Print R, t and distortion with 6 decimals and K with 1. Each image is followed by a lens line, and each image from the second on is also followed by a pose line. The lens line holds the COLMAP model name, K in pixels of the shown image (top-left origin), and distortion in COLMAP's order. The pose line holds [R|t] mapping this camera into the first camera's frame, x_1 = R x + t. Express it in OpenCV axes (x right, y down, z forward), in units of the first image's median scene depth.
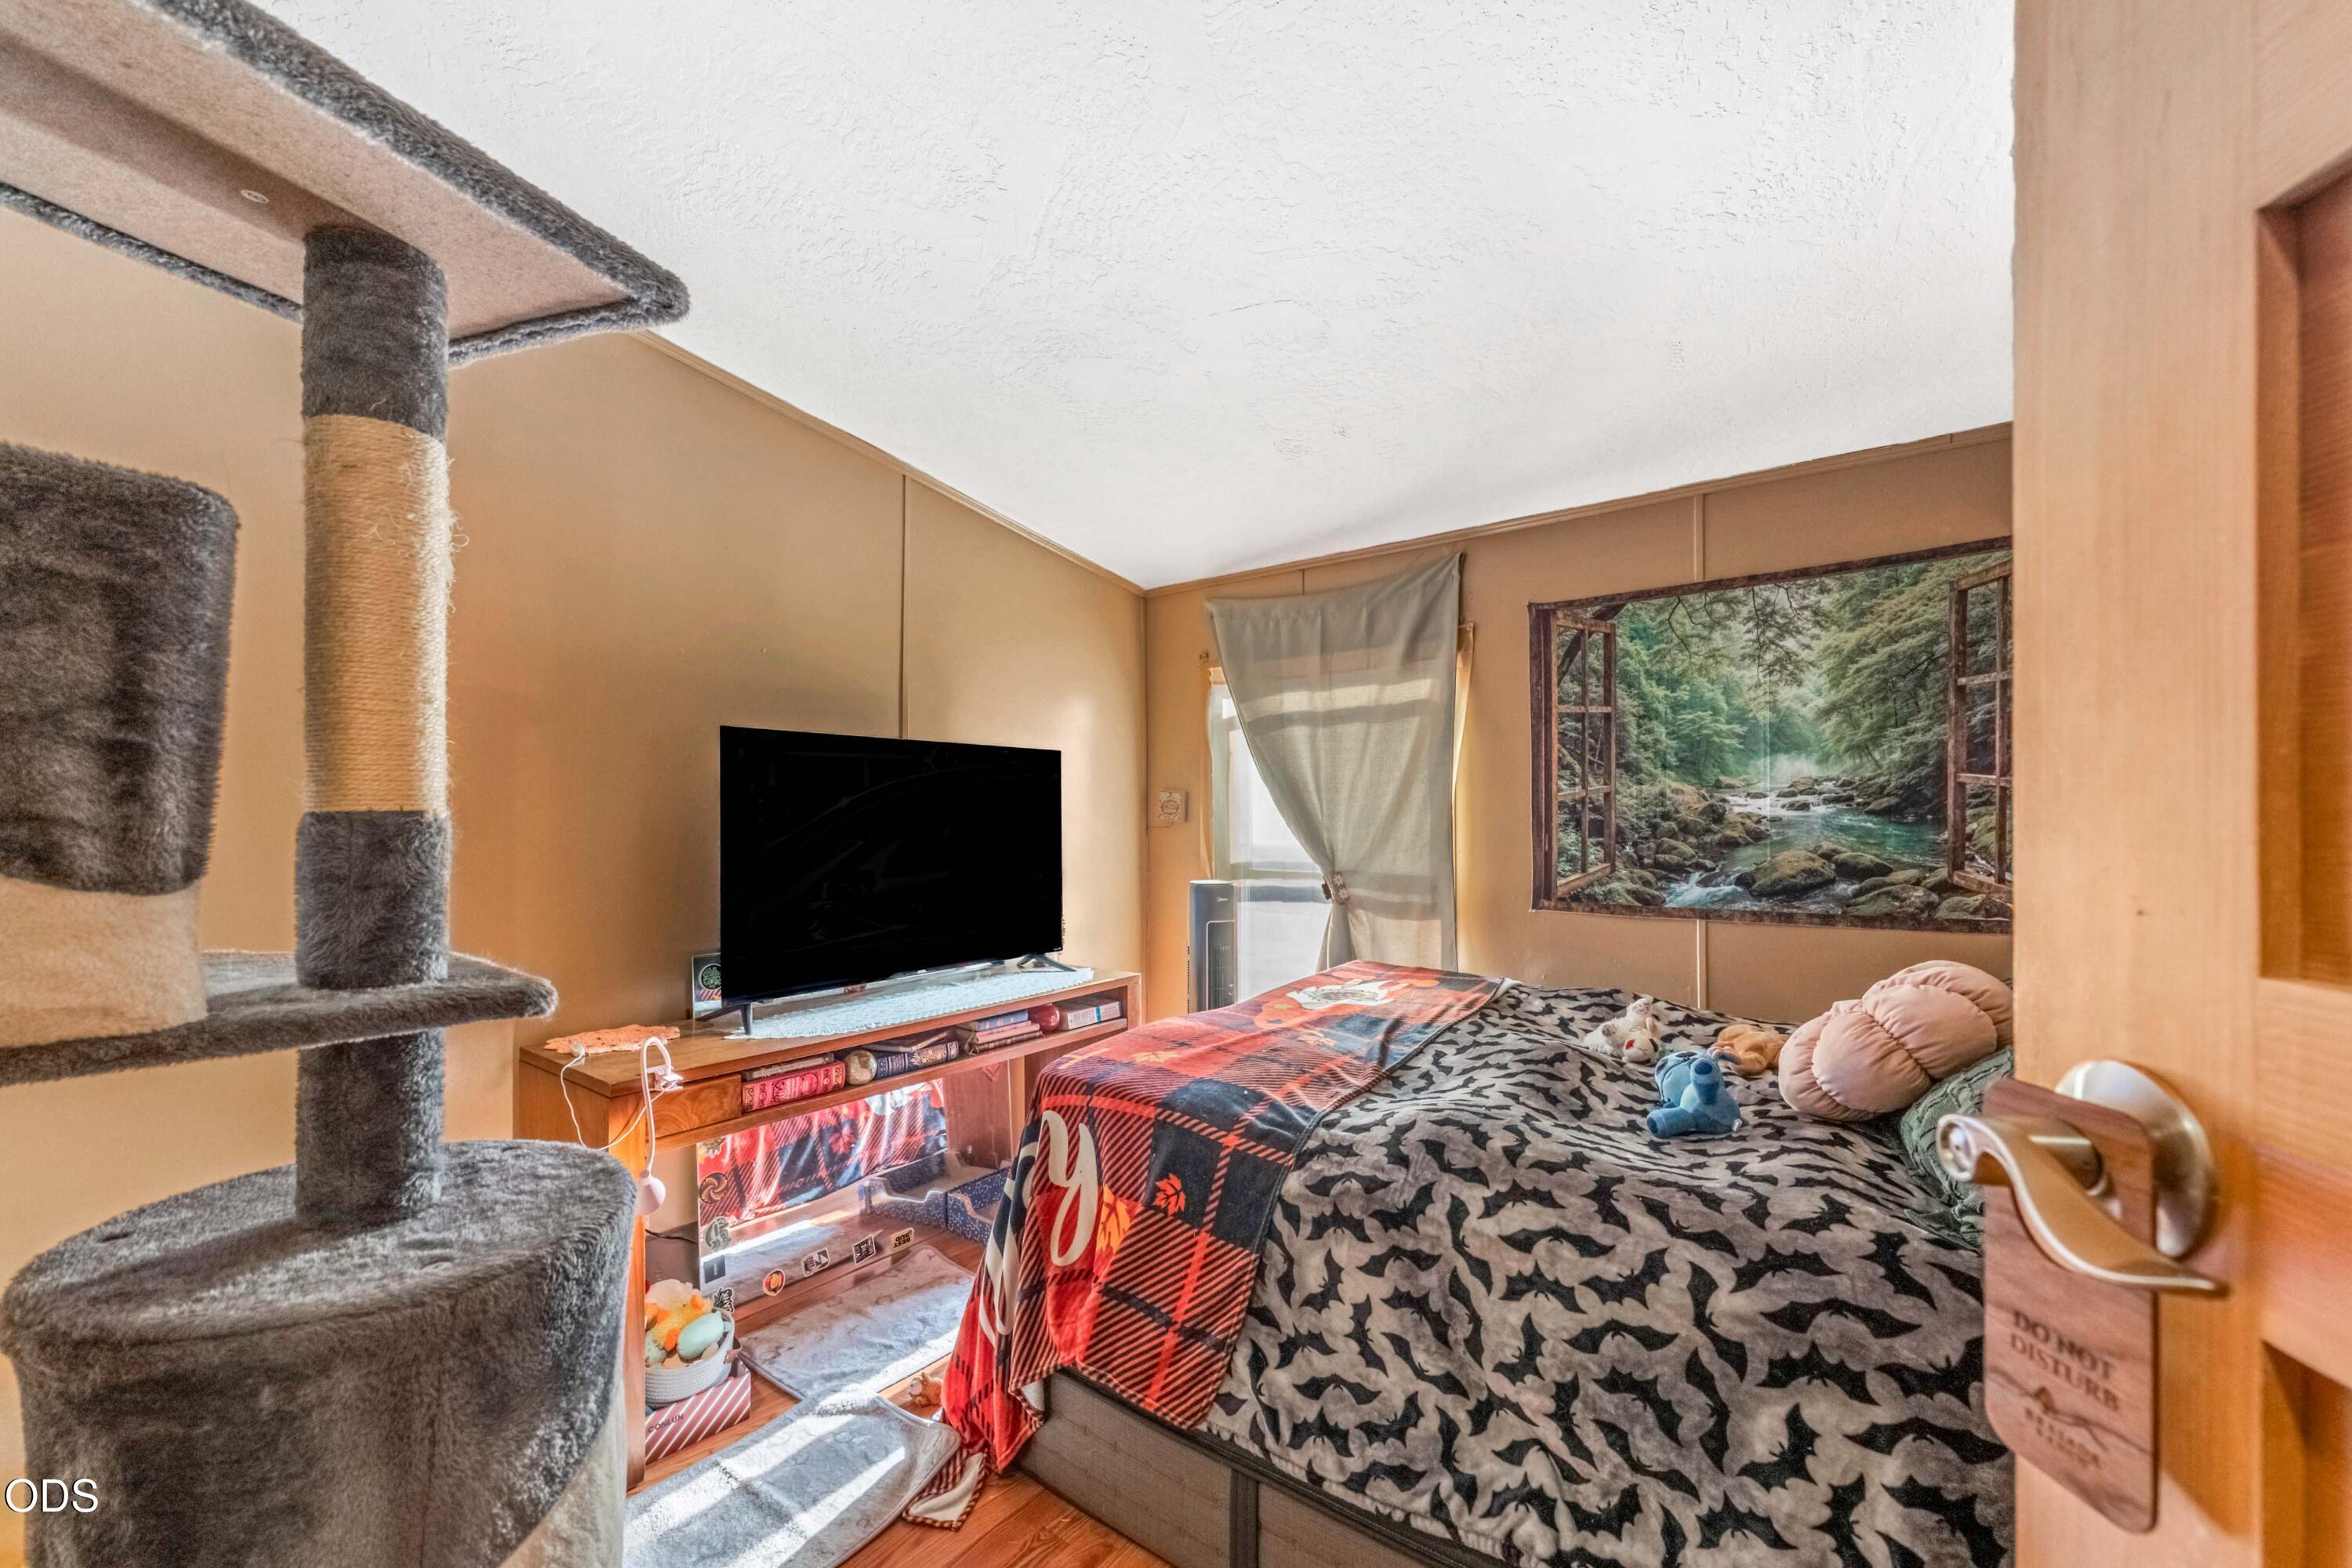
lens RADIAL K [[973.6, 0, 1183.8], [0, 973.6, 813.7], [0, 0, 1]] dist [-0.002480, 0.000131]
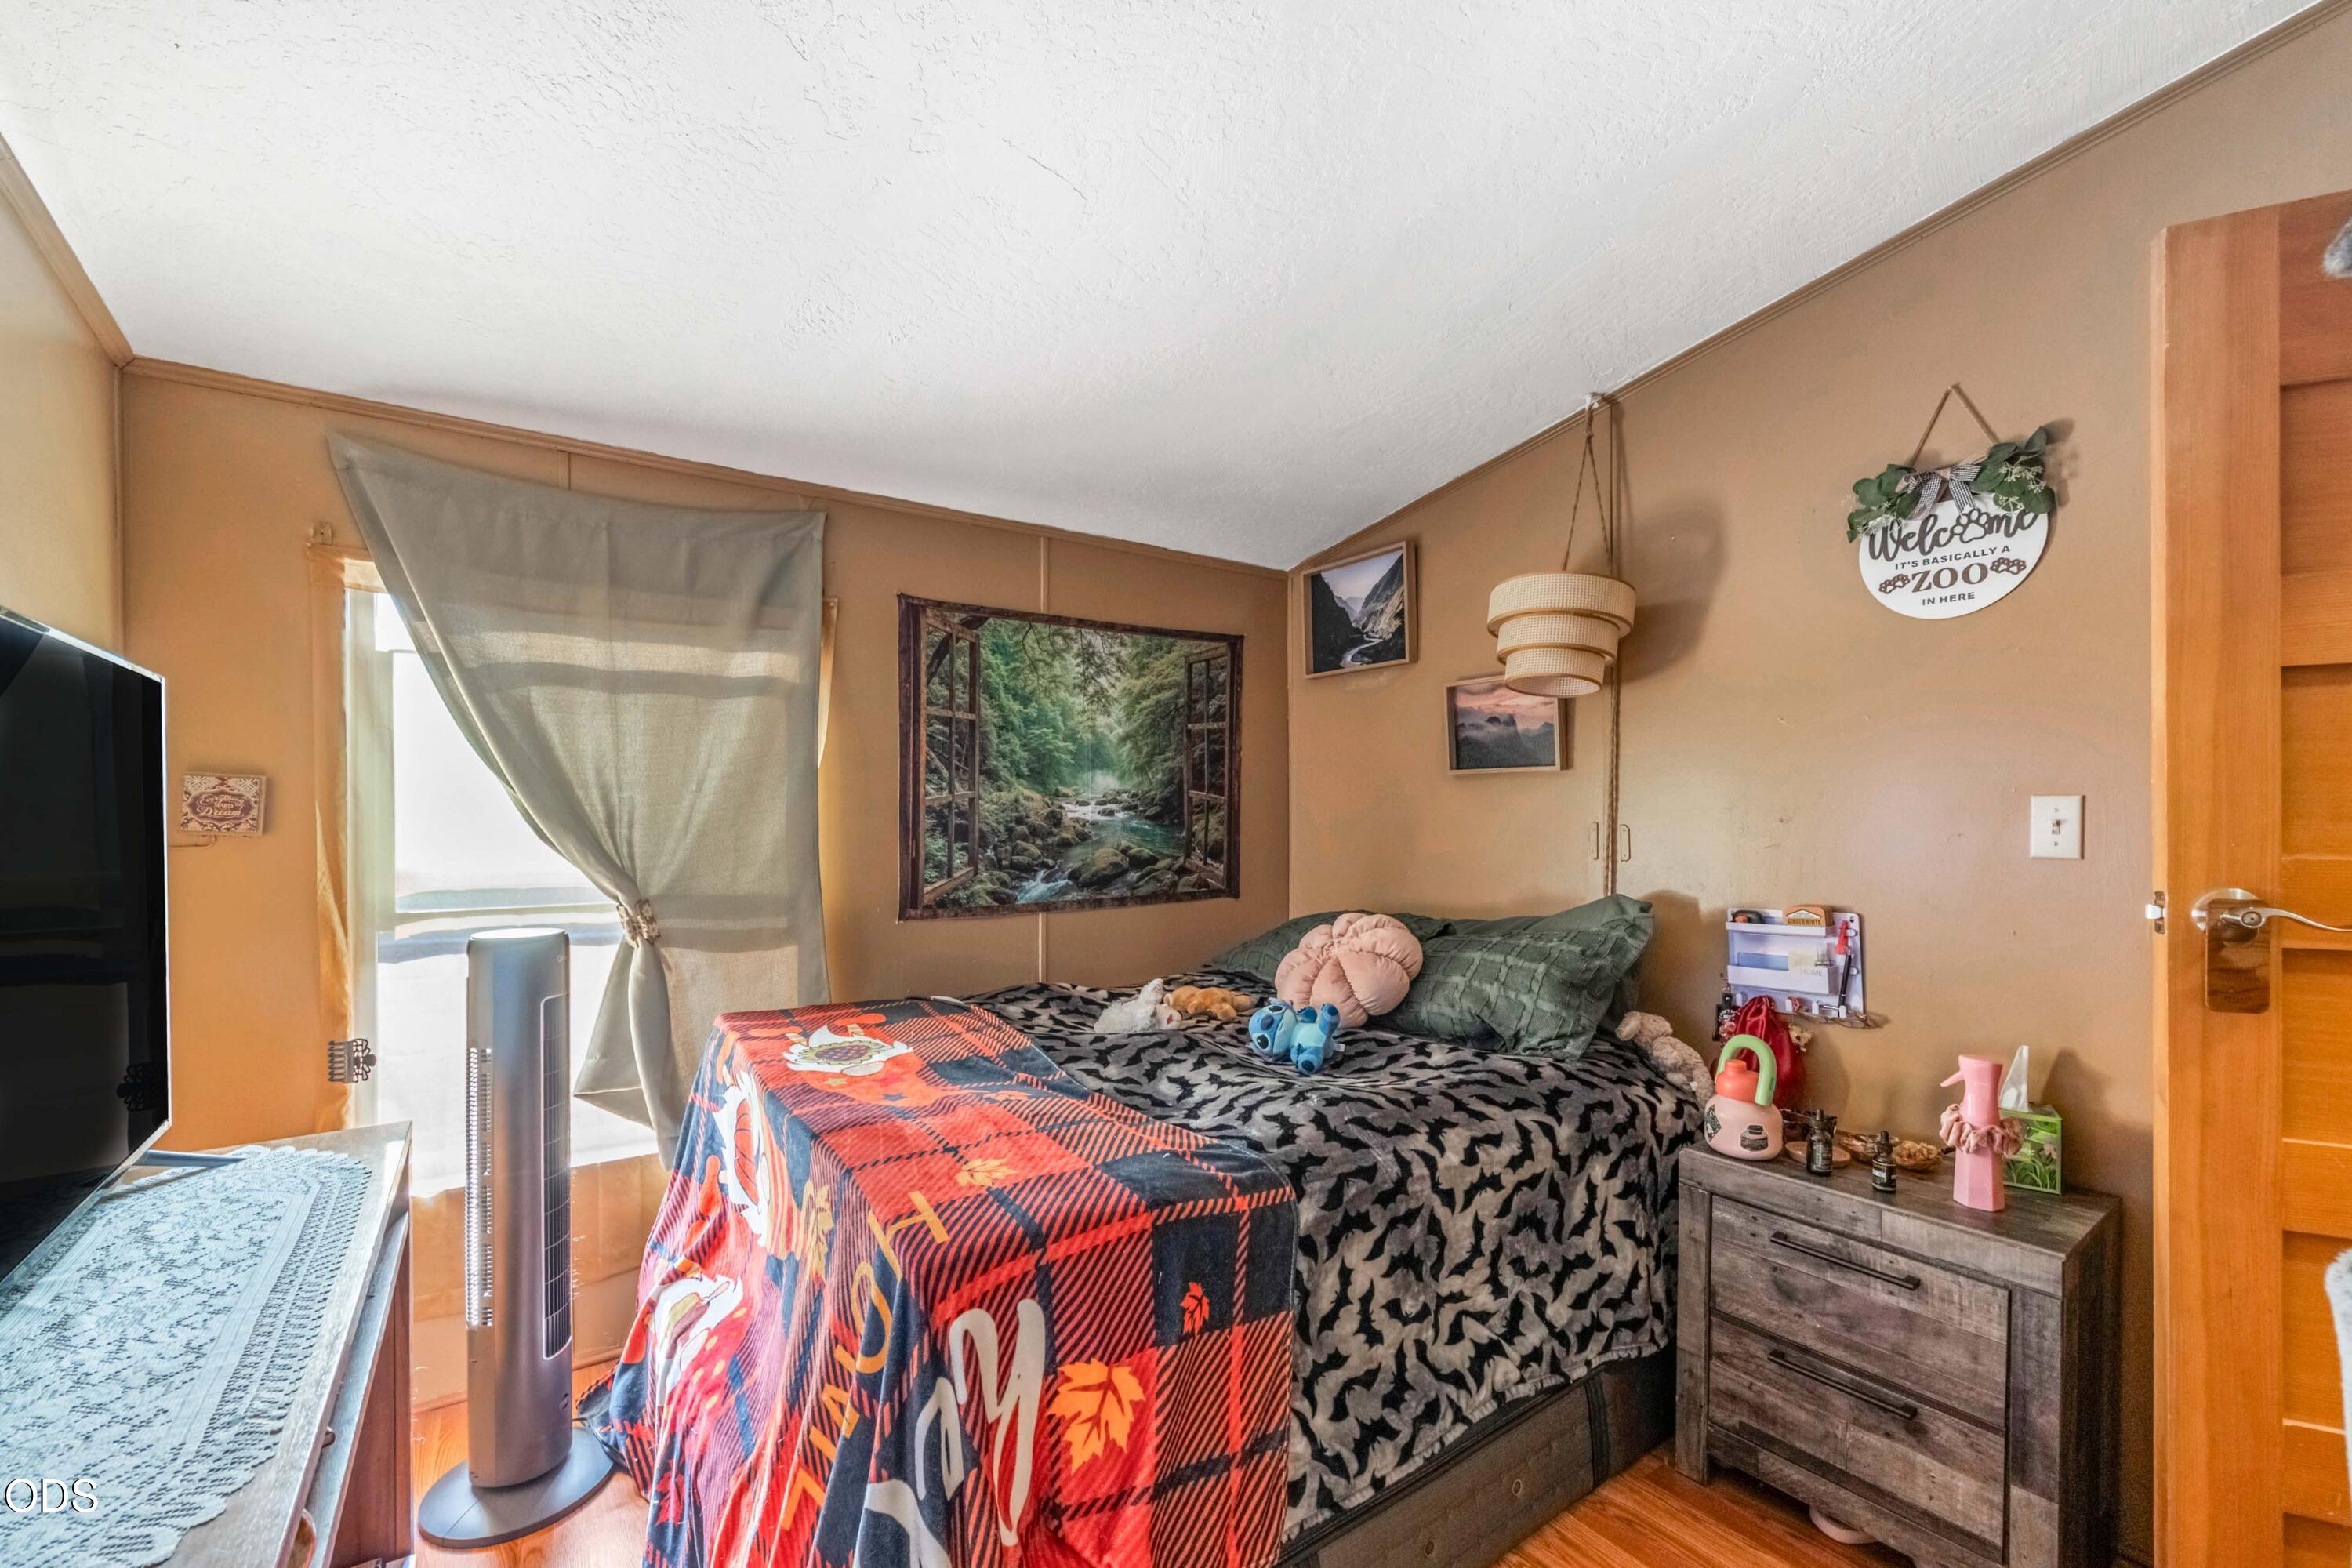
lens RADIAL K [[973.6, 0, 1183.8], [0, 973.6, 813.7], [0, 0, 1]] dist [-0.002480, 0.000131]
pose [[0.280705, 0.003285, 0.959789, -0.516222], [-0.000200, 0.999994, -0.003364, -0.001859], [-0.959794, 0.000752, 0.280704, 0.531778]]
